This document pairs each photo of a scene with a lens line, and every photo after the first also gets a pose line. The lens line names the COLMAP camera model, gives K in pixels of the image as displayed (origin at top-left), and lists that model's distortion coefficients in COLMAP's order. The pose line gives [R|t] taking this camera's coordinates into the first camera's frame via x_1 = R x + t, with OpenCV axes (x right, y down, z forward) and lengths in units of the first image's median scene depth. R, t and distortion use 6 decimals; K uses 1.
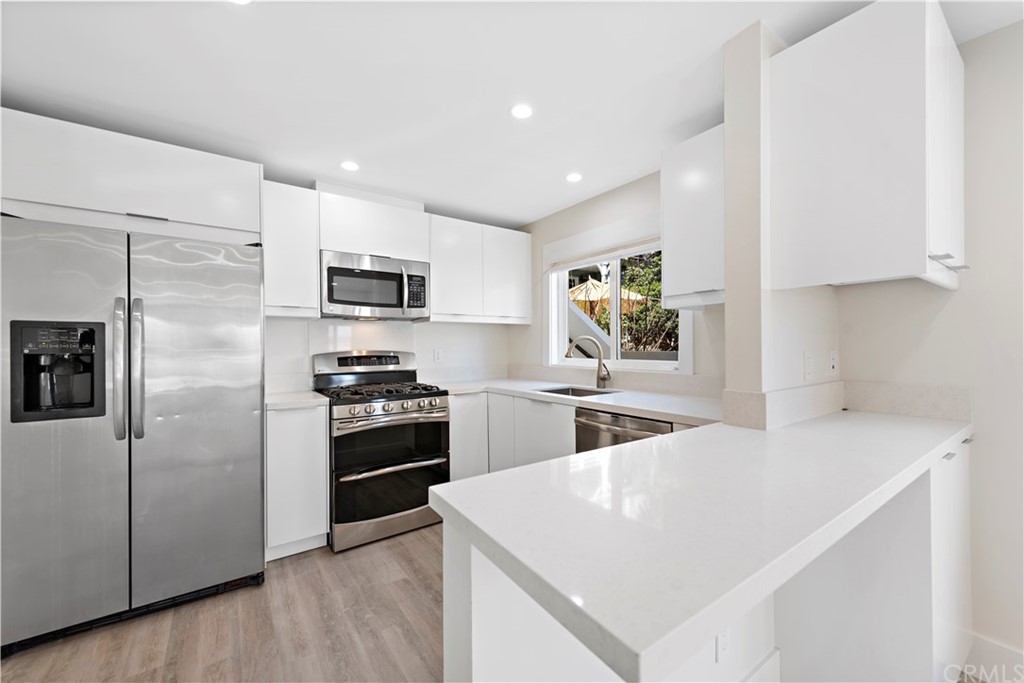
lens RADIAL K [[403.0, 0, 514.9], [0, 403.0, 347.0], [0, 0, 1]] dist [0.010543, -0.000165]
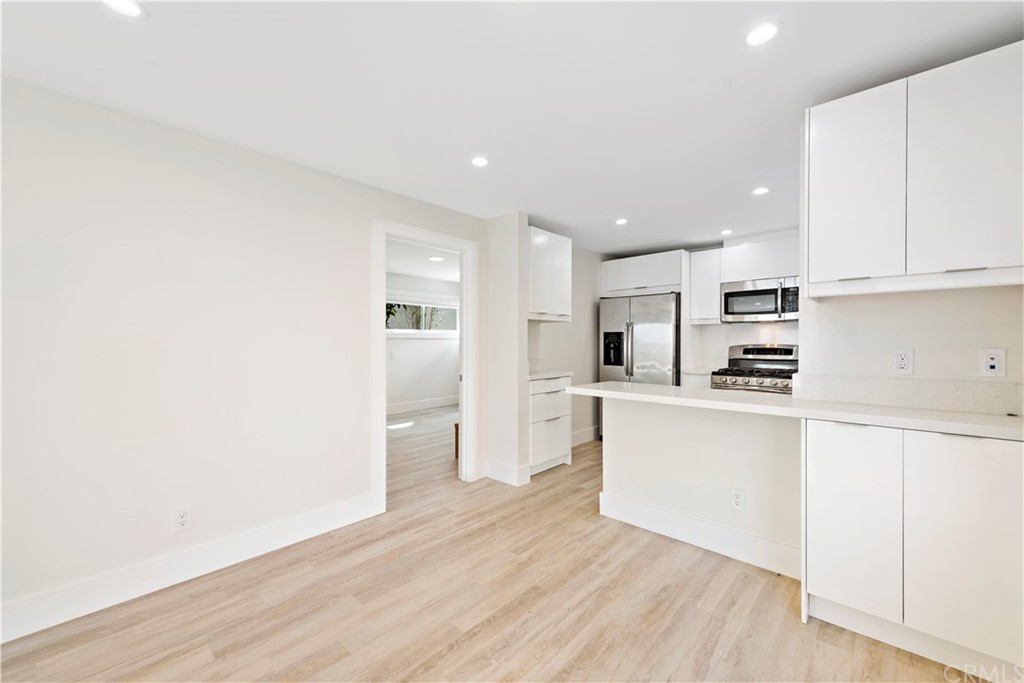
lens RADIAL K [[406.0, 0, 511.9], [0, 406.0, 345.9], [0, 0, 1]] dist [0.012801, -0.000016]
pose [[0.202520, 0.017682, -0.979118, 1.005073], [-0.003088, 0.999844, 0.017418, -0.008239], [0.979273, -0.000504, 0.202543, -0.187212]]
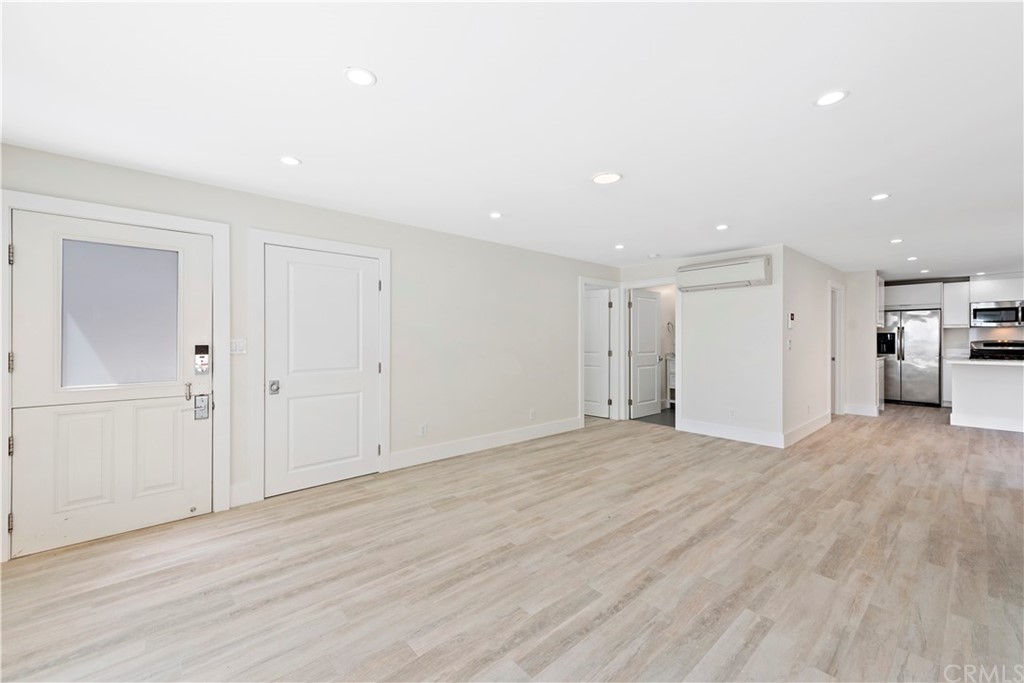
lens RADIAL K [[422.0, 0, 512.0], [0, 422.0, 341.5], [0, 0, 1]] dist [0.010631, 0.000006]
pose [[0.108815, 0.014543, -0.993956, 2.048218], [0.000268, 0.999893, 0.014659, -0.023877], [0.994062, -0.001862, 0.108799, -2.381750]]
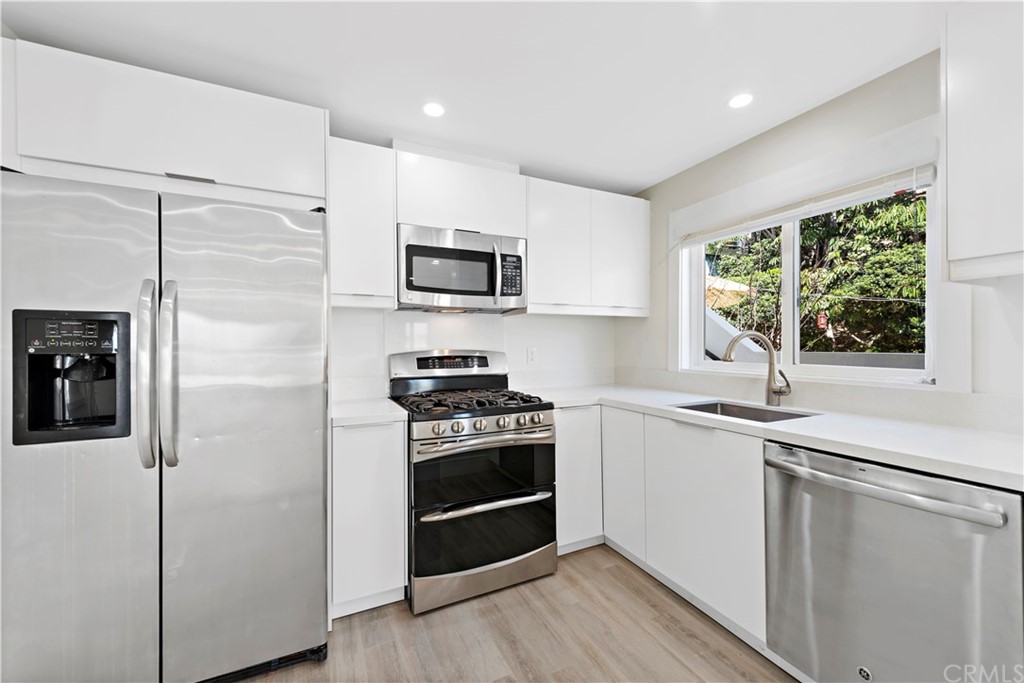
lens RADIAL K [[406.0, 0, 511.9], [0, 406.0, 345.9], [0, 0, 1]] dist [0.012801, -0.000016]
pose [[0.984832, 0.003133, -0.173482, -0.119608], [-0.002766, 0.999993, 0.002358, -0.001338], [0.173489, -0.001842, 0.984834, 0.249467]]
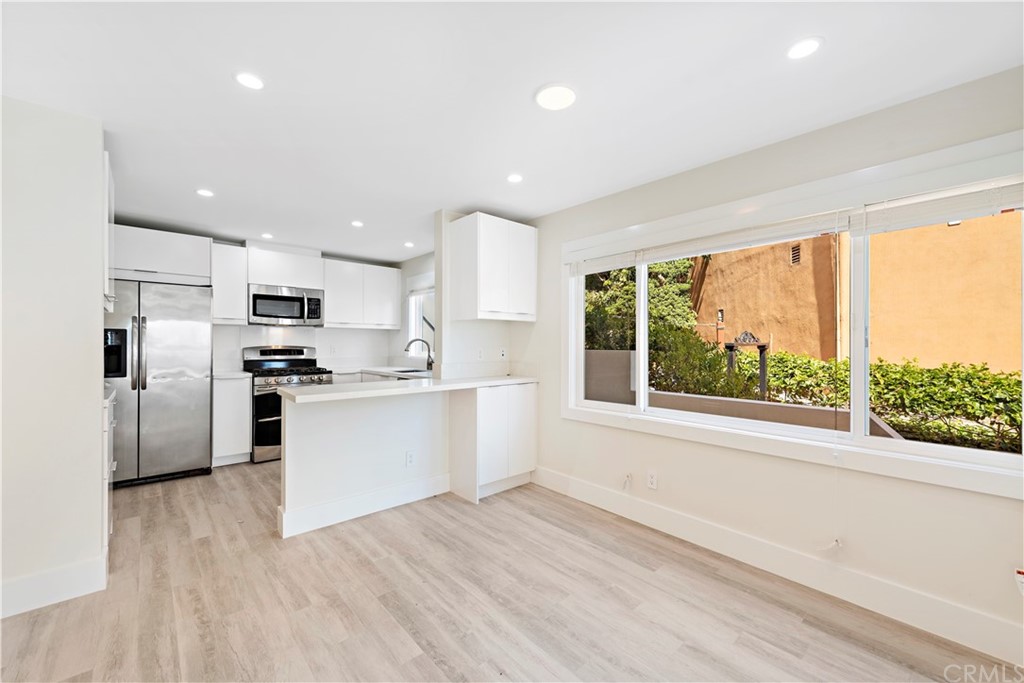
lens RADIAL K [[406.0, 0, 511.9], [0, 406.0, 345.9], [0, 0, 1]] dist [0.012801, -0.000016]
pose [[0.994179, 0.010194, 0.107255, 0.408139], [-0.010251, 0.999947, -0.000017, 0.000829], [-0.107250, -0.001083, 0.994232, -0.763648]]
